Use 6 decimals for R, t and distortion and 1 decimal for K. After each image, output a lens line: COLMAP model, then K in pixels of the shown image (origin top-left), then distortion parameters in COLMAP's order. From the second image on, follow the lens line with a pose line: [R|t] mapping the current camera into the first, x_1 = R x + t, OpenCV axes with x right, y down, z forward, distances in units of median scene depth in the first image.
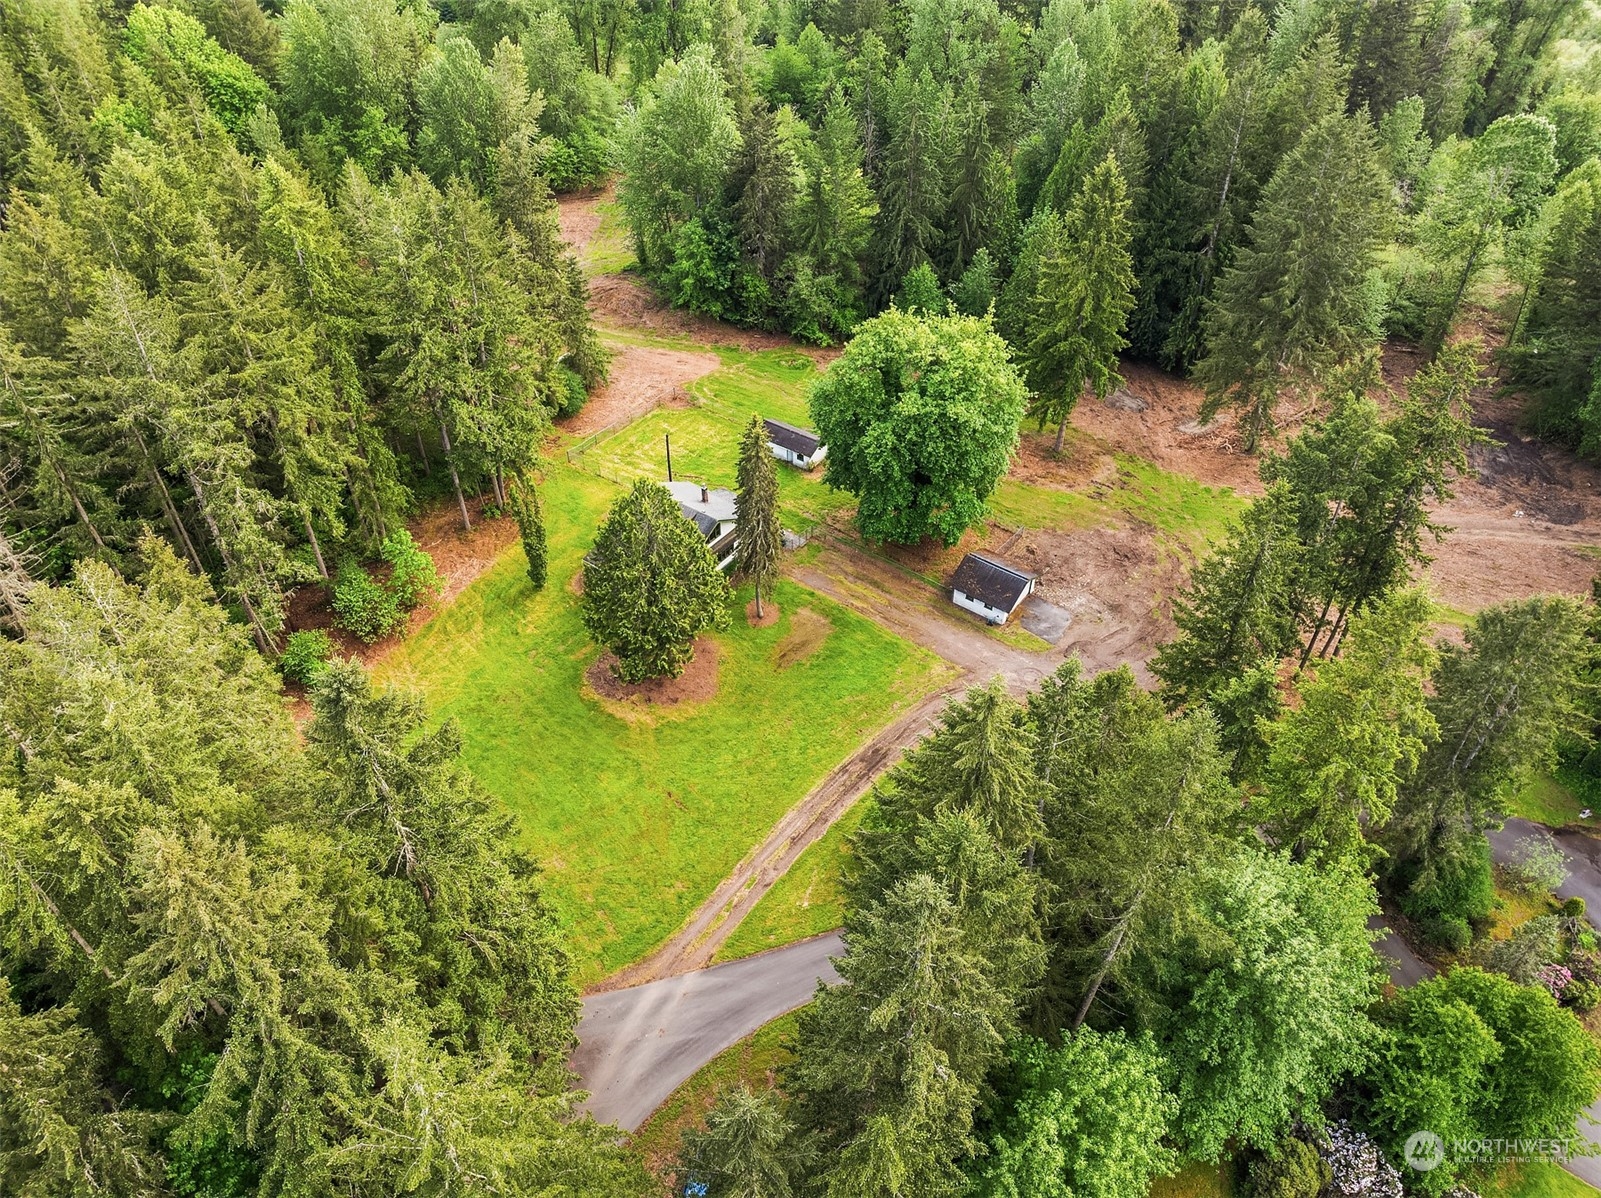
lens RADIAL K [[1124.5, 0, 800.5], [0, 1124.5, 599.0], [0, 0, 1]] dist [-0.046904, 0.023701]
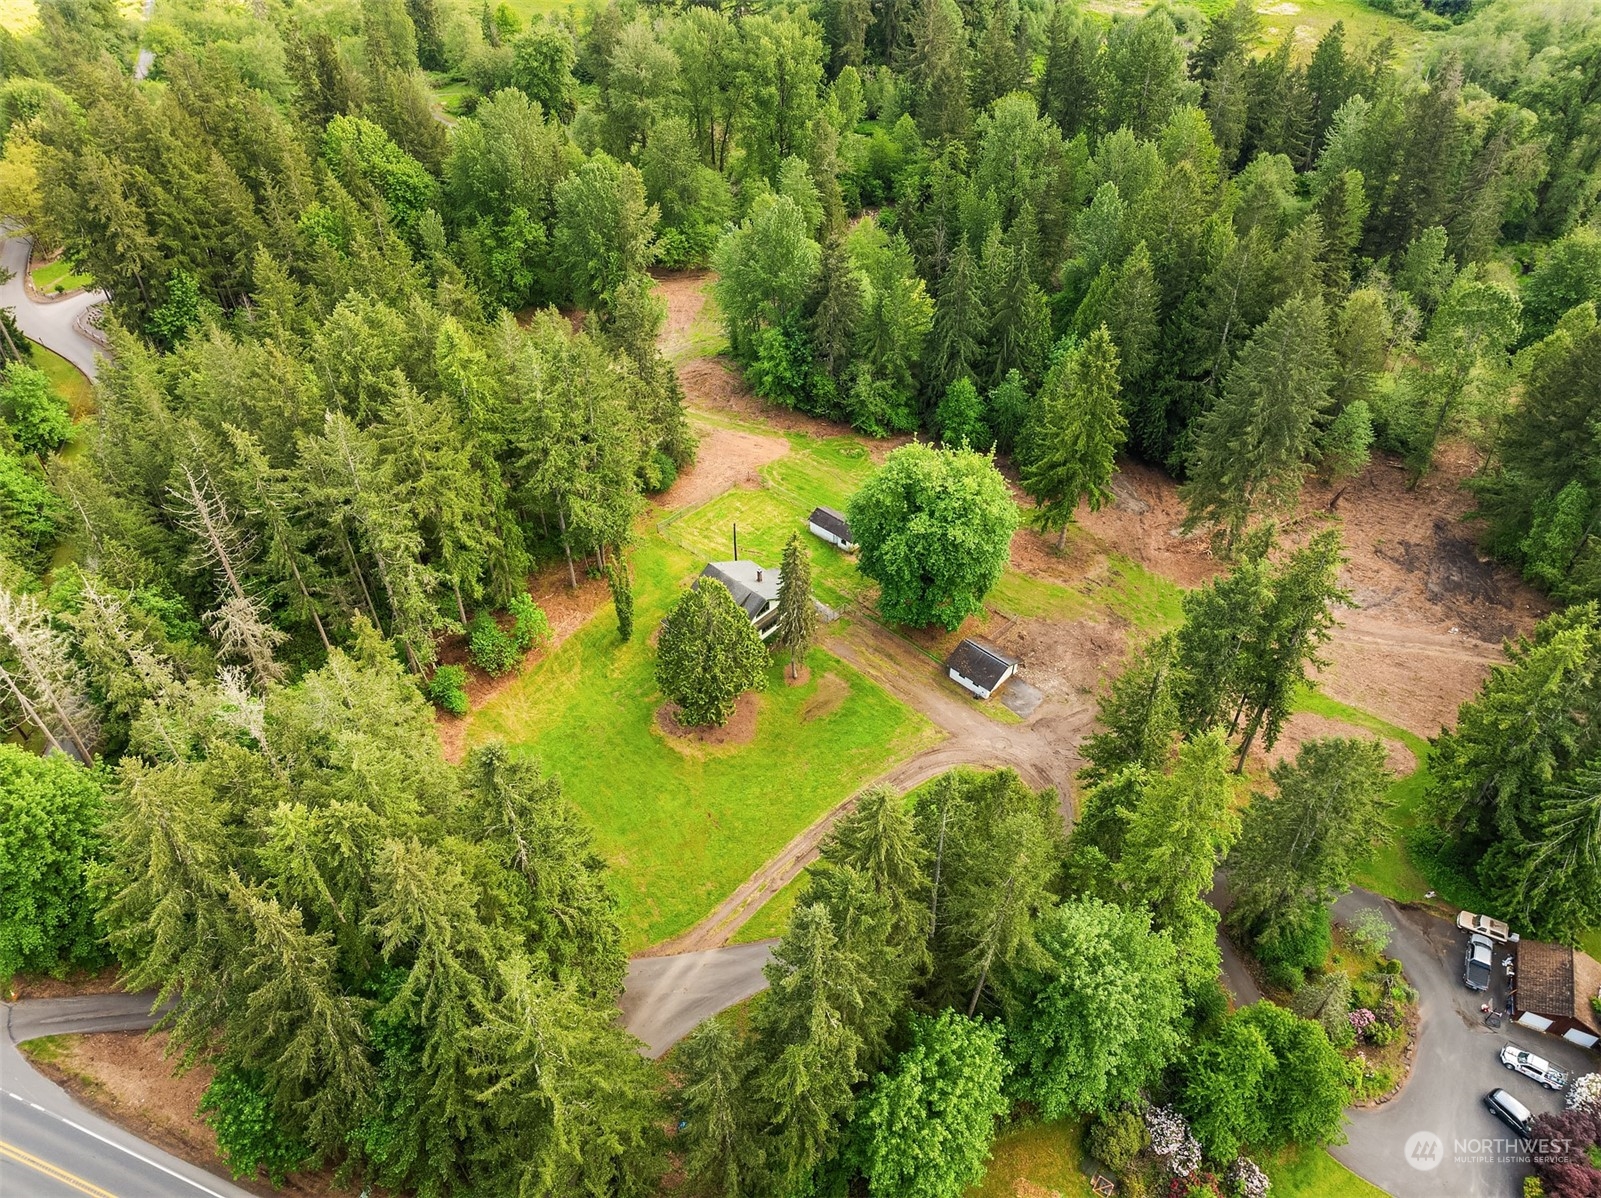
lens RADIAL K [[1122.1, 0, 800.5], [0, 1122.1, 599.0], [0, 0, 1]] dist [-0.031042, -0.003086]
pose [[0.993889, 0.071607, -0.084006, 0.075281], [-0.070916, 0.997420, 0.011180, -0.093064], [0.084590, -0.005154, 0.996403, -0.279717]]
